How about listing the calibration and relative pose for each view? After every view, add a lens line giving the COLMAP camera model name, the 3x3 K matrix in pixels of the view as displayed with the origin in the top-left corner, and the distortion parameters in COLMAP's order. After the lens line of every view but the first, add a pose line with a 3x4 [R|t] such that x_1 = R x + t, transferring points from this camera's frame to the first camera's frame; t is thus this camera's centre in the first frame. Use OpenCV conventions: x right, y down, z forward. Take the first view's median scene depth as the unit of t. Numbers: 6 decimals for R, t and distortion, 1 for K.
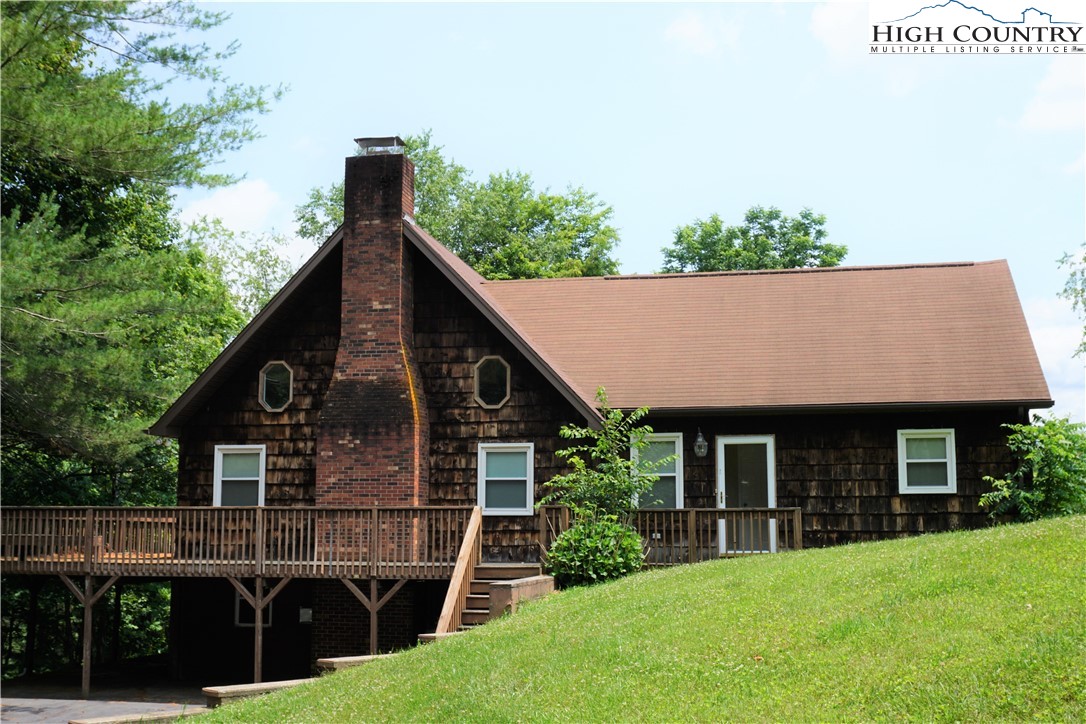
lens RADIAL K [[1291.2, 0, 538.2], [0, 1291.2, 359.8], [0, 0, 1]] dist [-0.046752, 0.000000]
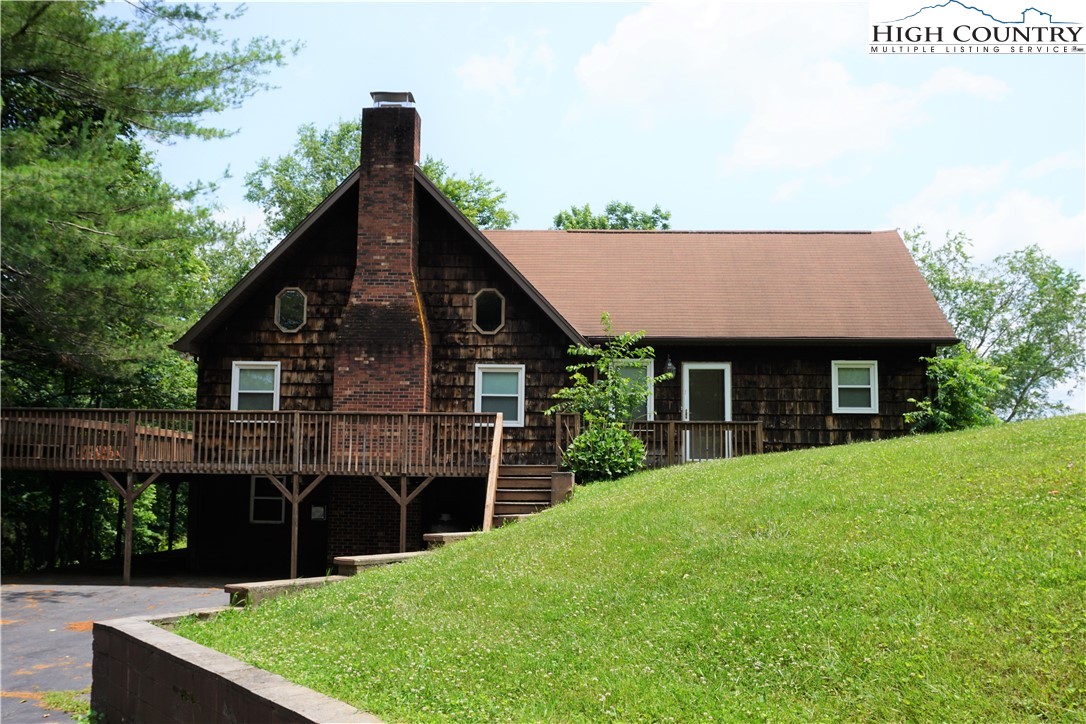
lens RADIAL K [[1040.0, 0, 550.2], [0, 1040.0, 362.4], [0, 0, 1]] dist [-0.043409, 0.000000]
pose [[0.985880, 0.028132, 0.165071, -0.136242], [-0.032104, 0.999254, 0.021445, 0.041906], [-0.164345, -0.026442, 0.986048, 0.079190]]
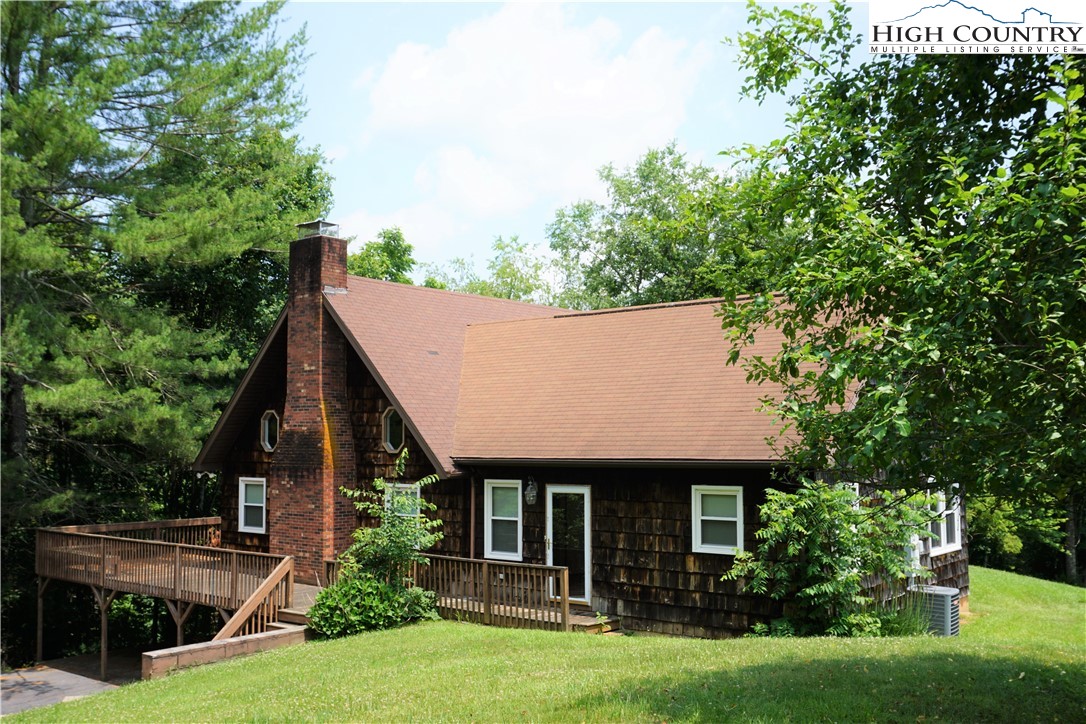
lens RADIAL K [[1052.9, 0, 542.4], [0, 1052.9, 361.4], [0, 0, 1]] dist [-0.066574, 0.000000]
pose [[0.884558, -0.040171, -0.464698, 0.525144], [0.069237, 0.996555, 0.045645, -0.077767], [0.461263, -0.072550, 0.884292, 0.249962]]
